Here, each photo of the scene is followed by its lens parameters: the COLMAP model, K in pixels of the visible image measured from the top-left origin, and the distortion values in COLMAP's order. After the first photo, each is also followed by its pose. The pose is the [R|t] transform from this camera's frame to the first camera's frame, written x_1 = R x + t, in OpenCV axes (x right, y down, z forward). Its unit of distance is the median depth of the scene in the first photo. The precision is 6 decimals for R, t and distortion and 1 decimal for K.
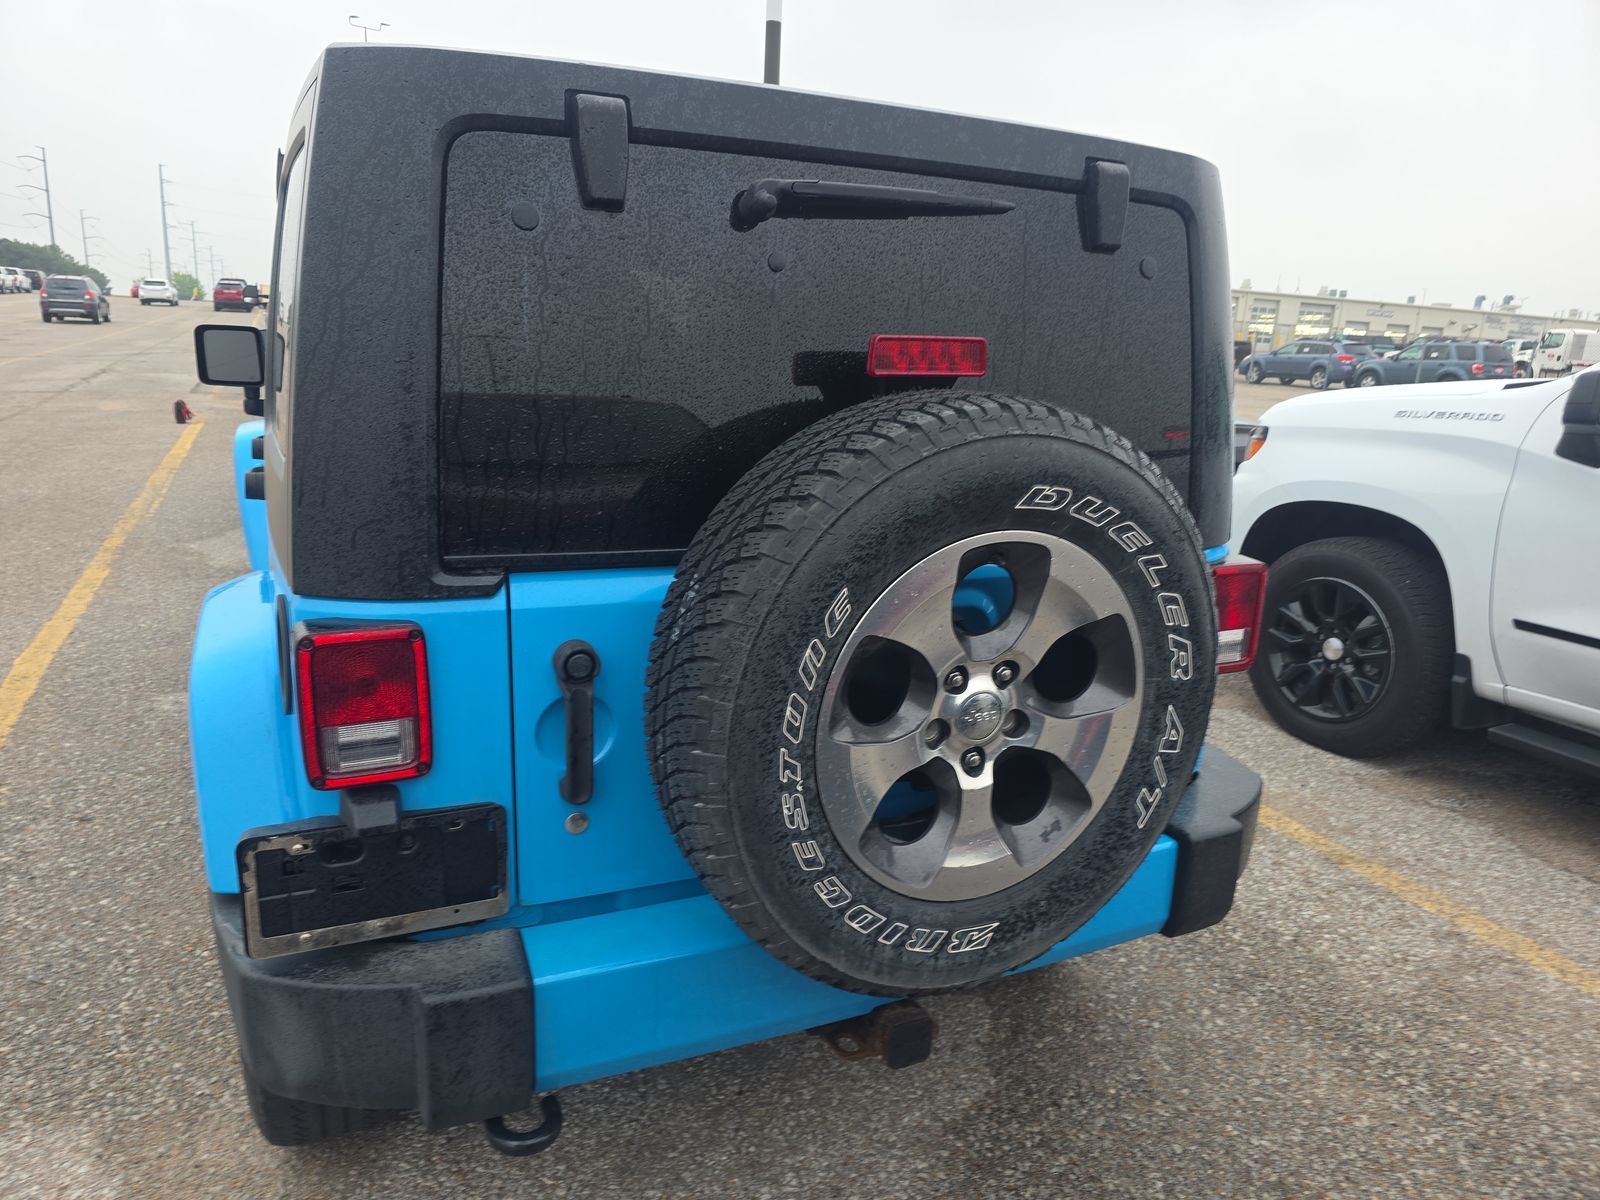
lens RADIAL K [[1103.1, 0, 800.0], [0, 1103.1, 600.0], [0, 0, 1]] dist [0.045076, -0.038786]
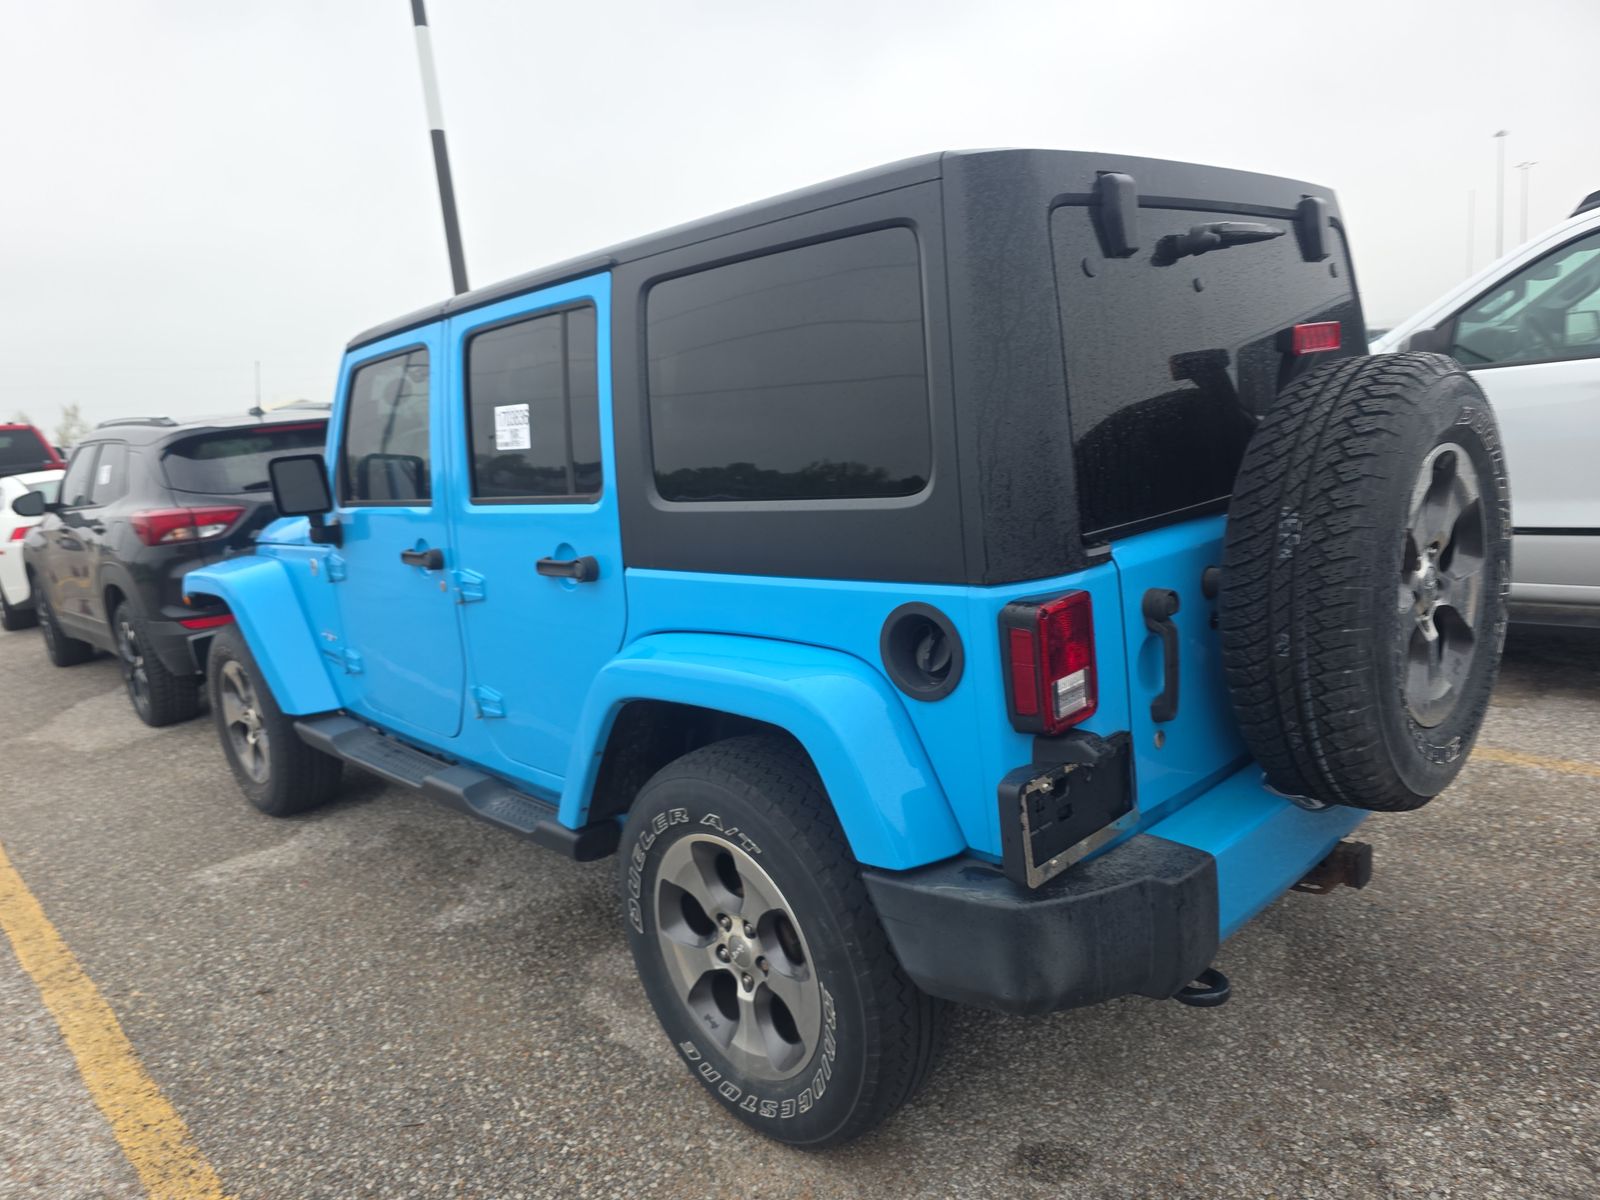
lens RADIAL K [[1139.8, 0, 735.7], [0, 1139.8, 580.8], [0, 0, 1]] dist [0.029774, -0.001841]
pose [[0.938854, -0.180249, 0.293364, -1.054498], [0.207306, 0.976204, -0.063642, 0.012356], [-0.274912, 0.120566, 0.953880, -0.119614]]
